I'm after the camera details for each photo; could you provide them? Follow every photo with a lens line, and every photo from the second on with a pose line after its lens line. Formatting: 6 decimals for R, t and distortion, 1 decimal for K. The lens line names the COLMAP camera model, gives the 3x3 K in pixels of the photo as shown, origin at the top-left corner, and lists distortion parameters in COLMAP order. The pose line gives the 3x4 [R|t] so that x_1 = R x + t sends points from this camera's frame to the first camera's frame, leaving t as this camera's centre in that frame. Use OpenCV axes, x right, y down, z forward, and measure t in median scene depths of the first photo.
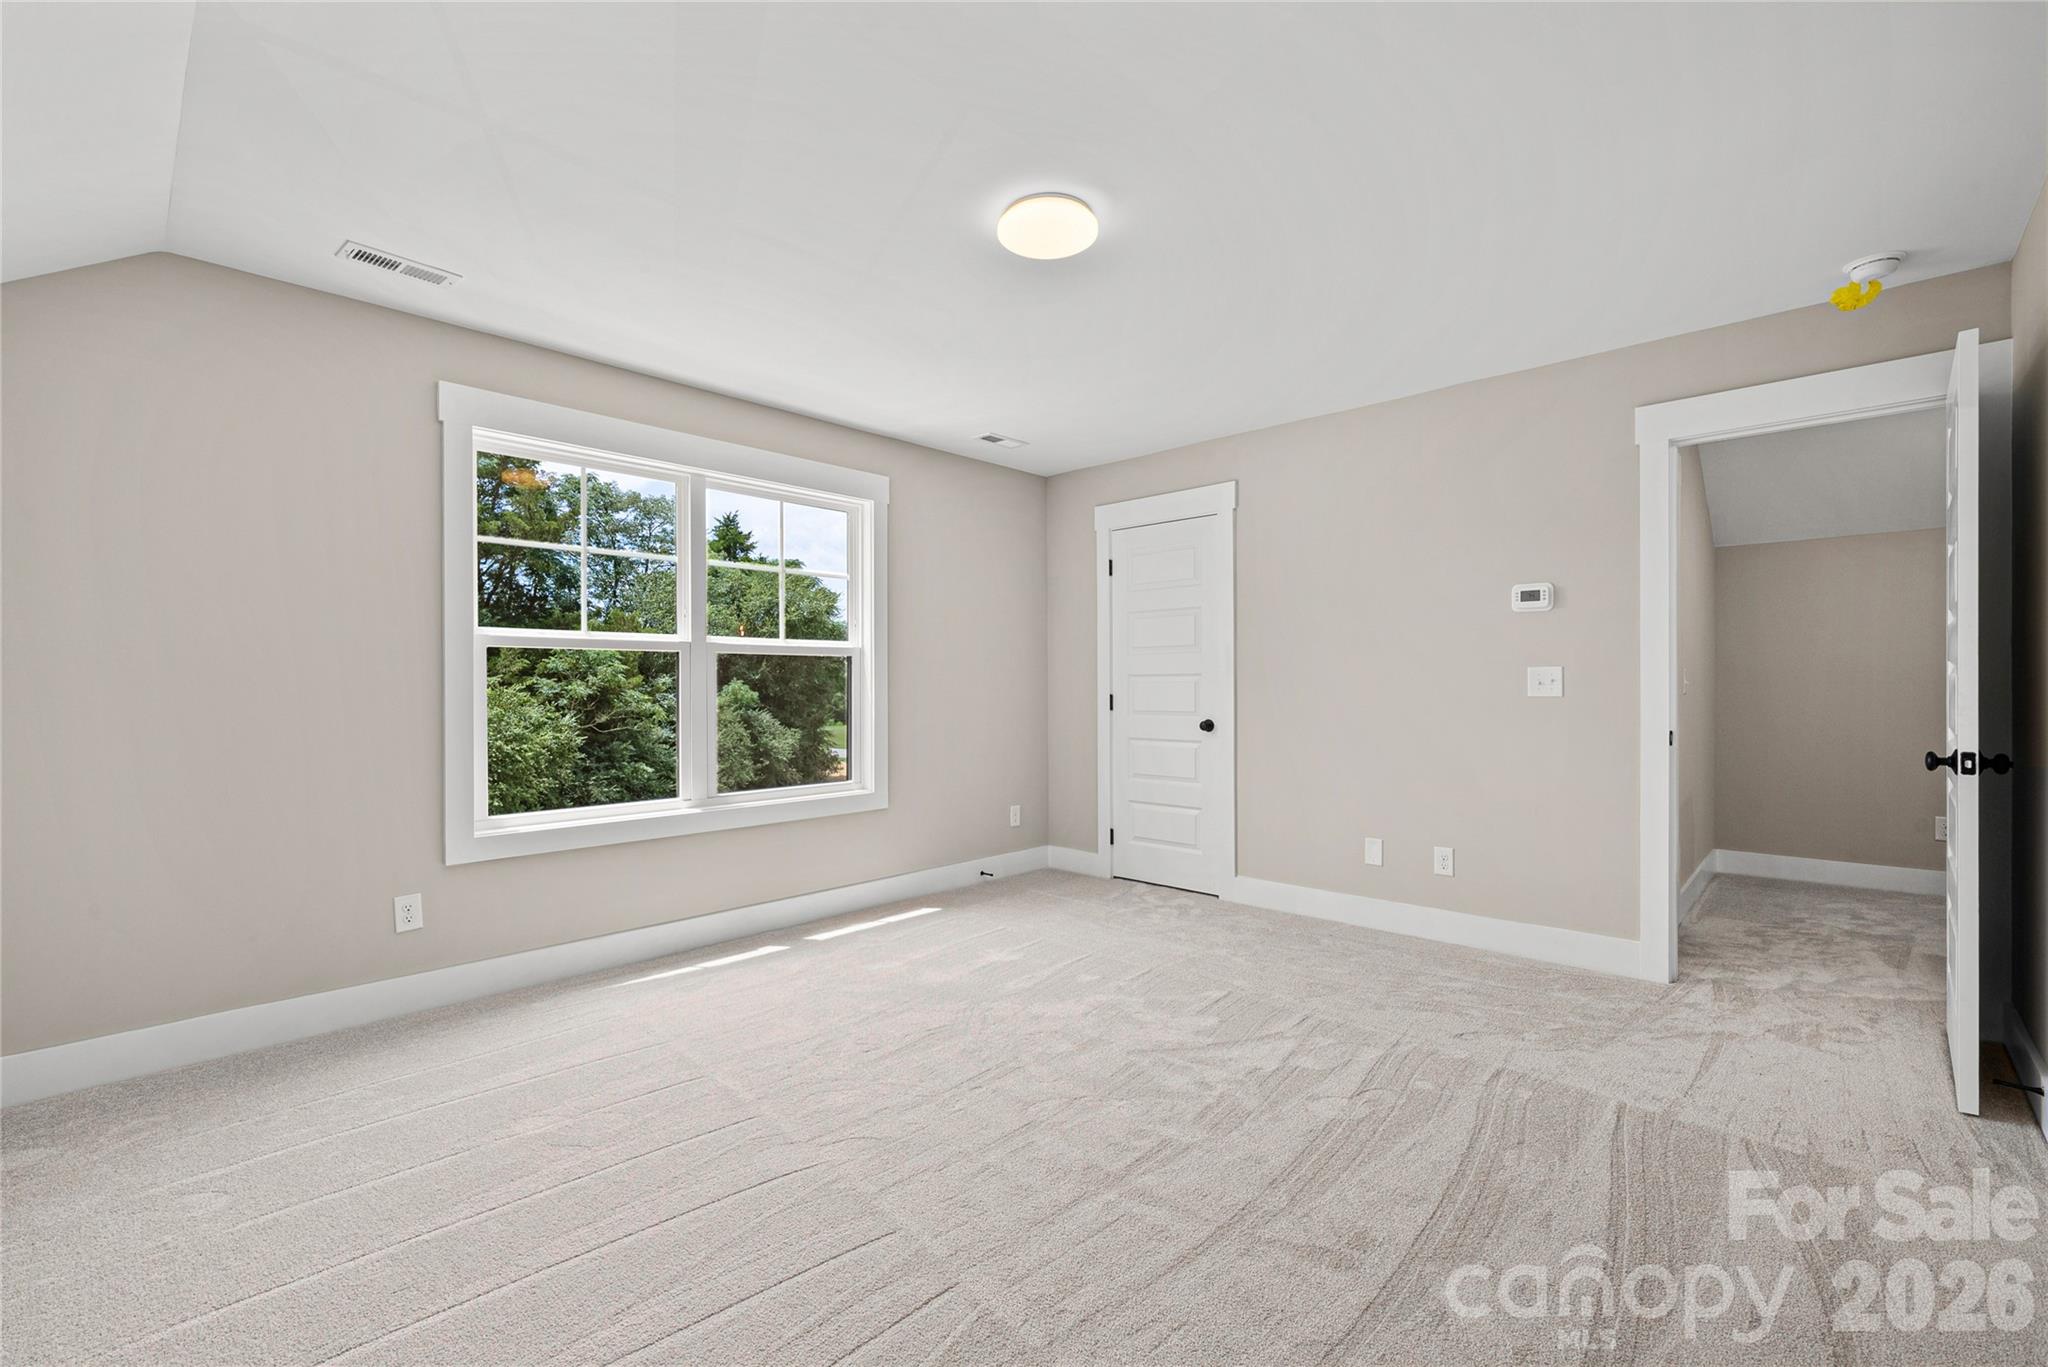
lens RADIAL K [[886.1, 0, 1015.8], [0, 886.1, 684.0], [0, 0, 1]] dist [0.000621, -0.001283]
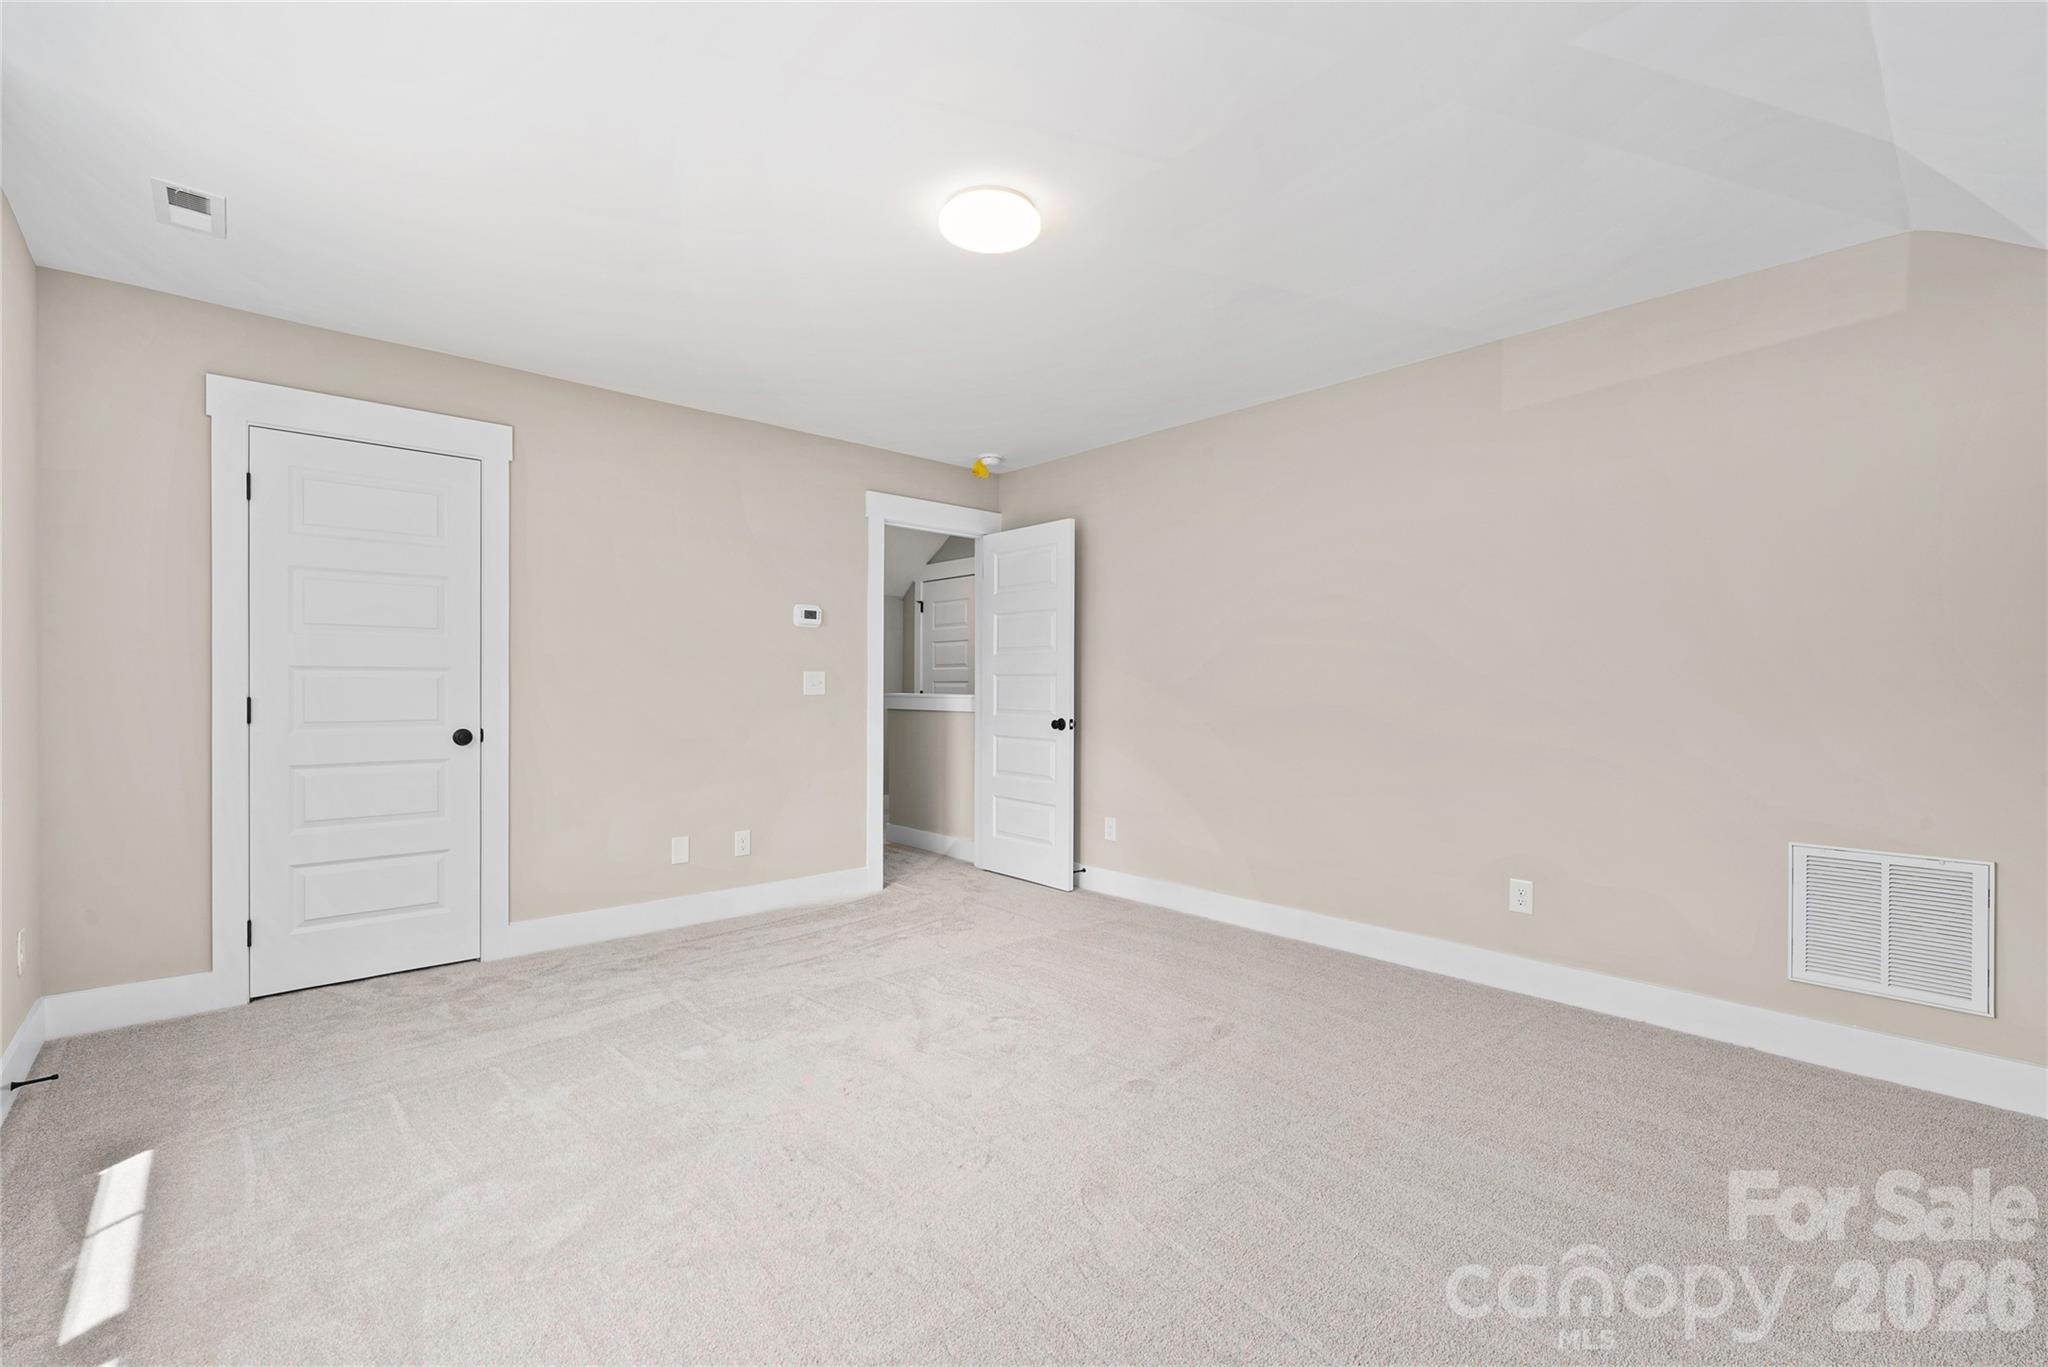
lens RADIAL K [[886.1, 0, 1025.3], [0, 886.1, 688.1], [0, 0, 1]] dist [0.000621, -0.001283]
pose [[0.058070, 0.000850, 0.998312, -0.650355], [-0.007154, 0.999974, -0.000436, 0.002793], [-0.998287, -0.007116, 0.058075, 0.617197]]
